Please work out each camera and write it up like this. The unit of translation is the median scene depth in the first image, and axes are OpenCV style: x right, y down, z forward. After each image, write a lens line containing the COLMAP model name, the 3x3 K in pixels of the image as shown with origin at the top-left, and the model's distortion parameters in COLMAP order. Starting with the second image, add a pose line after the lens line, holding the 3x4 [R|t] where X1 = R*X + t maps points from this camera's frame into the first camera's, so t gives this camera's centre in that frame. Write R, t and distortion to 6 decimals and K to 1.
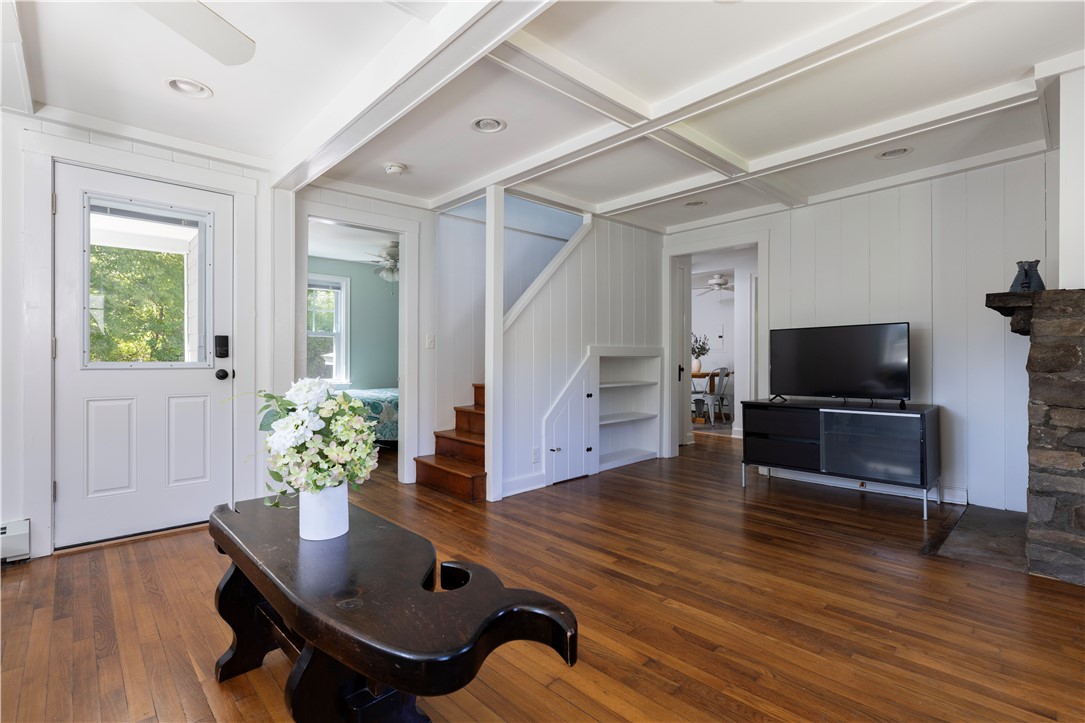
lens RADIAL K [[500.7, 0, 542.2], [0, 500.7, 361.6], [0, 0, 1]] dist [0.002695, 0.000080]
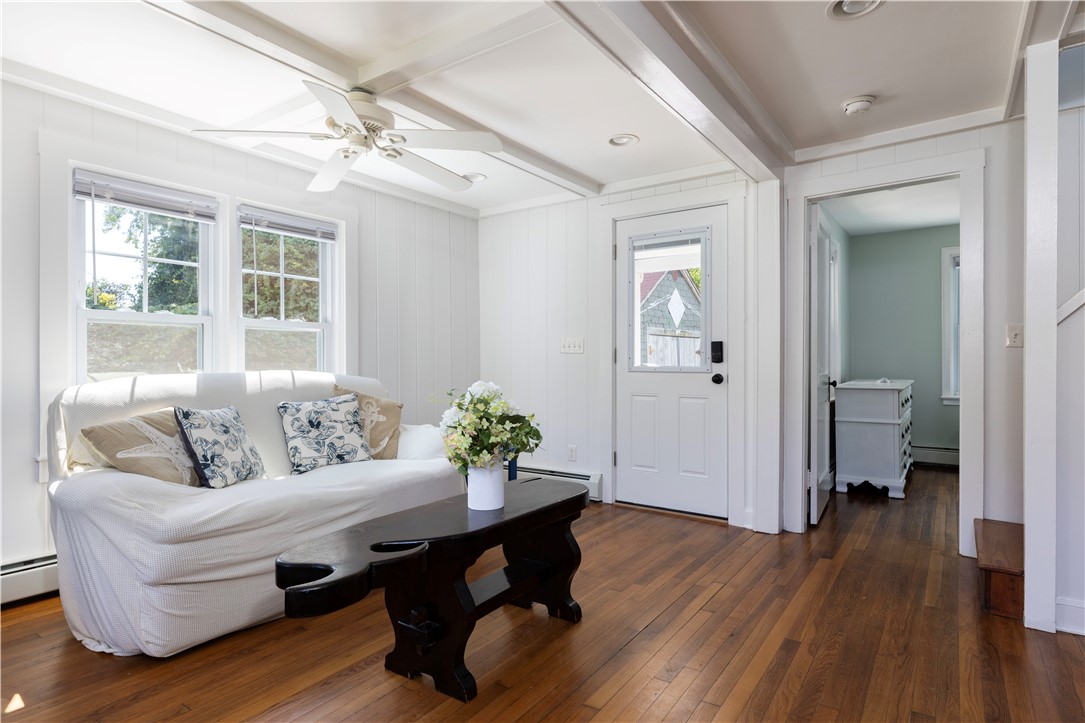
lens RADIAL K [[588.4, 0, 536.9], [0, 588.4, 362.0], [0, 0, 1]] dist [0.003939, 0.001128]
pose [[0.190392, 0.001649, -0.981707, 0.554079], [-0.003108, 0.999995, 0.001077, -0.010625], [0.981703, 0.002846, 0.190396, 0.453317]]
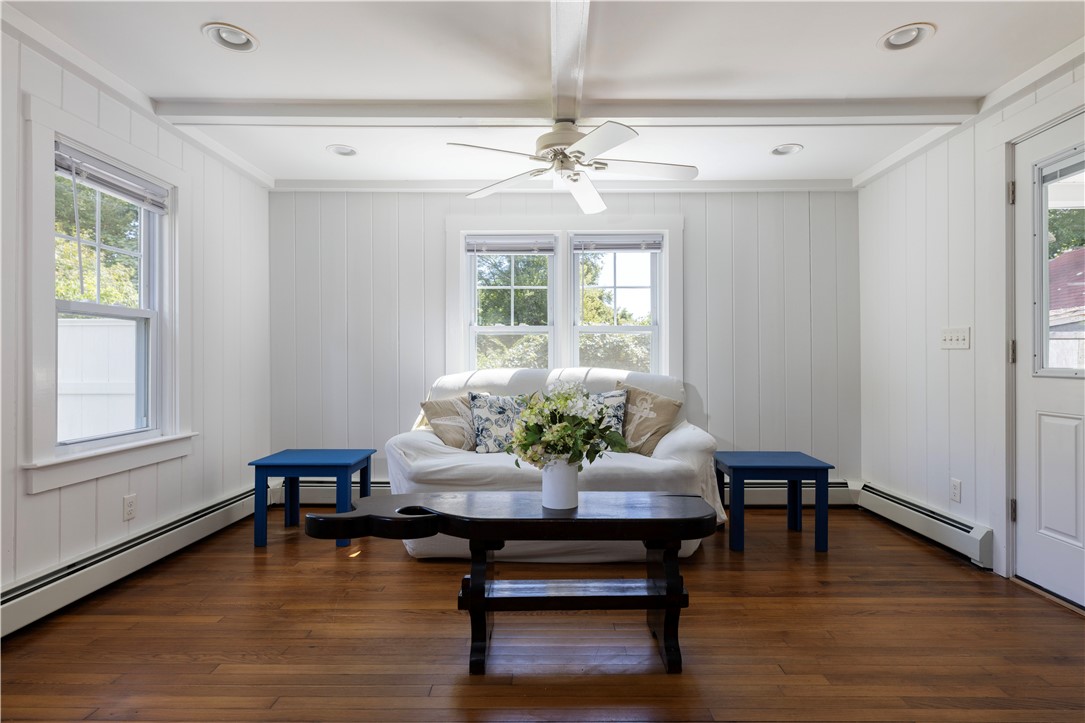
lens RADIAL K [[550.2, 0, 552.3], [0, 550.2, 358.6], [0, 0, 1]] dist [-0.001686, 0.000462]
pose [[-0.698182, -0.003625, -0.715912, 0.299568], [-0.003015, 0.999993, -0.002123, -0.009829], [0.715914, 0.000676, -0.698188, 1.040342]]
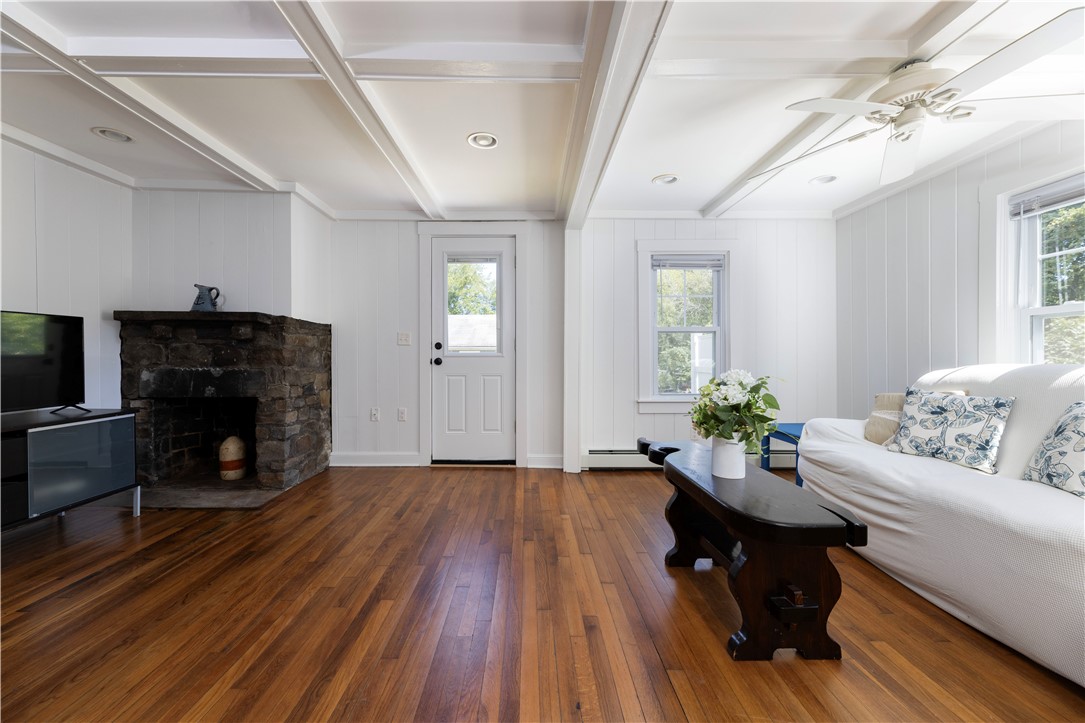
lens RADIAL K [[433.8, 0, 526.9], [0, 433.8, 360.2], [0, 0, 1]] dist [0.003805, -0.000122]
pose [[-0.717034, -0.001553, 0.697036, -0.480348], [0.005382, 0.999955, 0.007765, -0.004098], [-0.697017, 0.009320, -0.716994, 1.242548]]
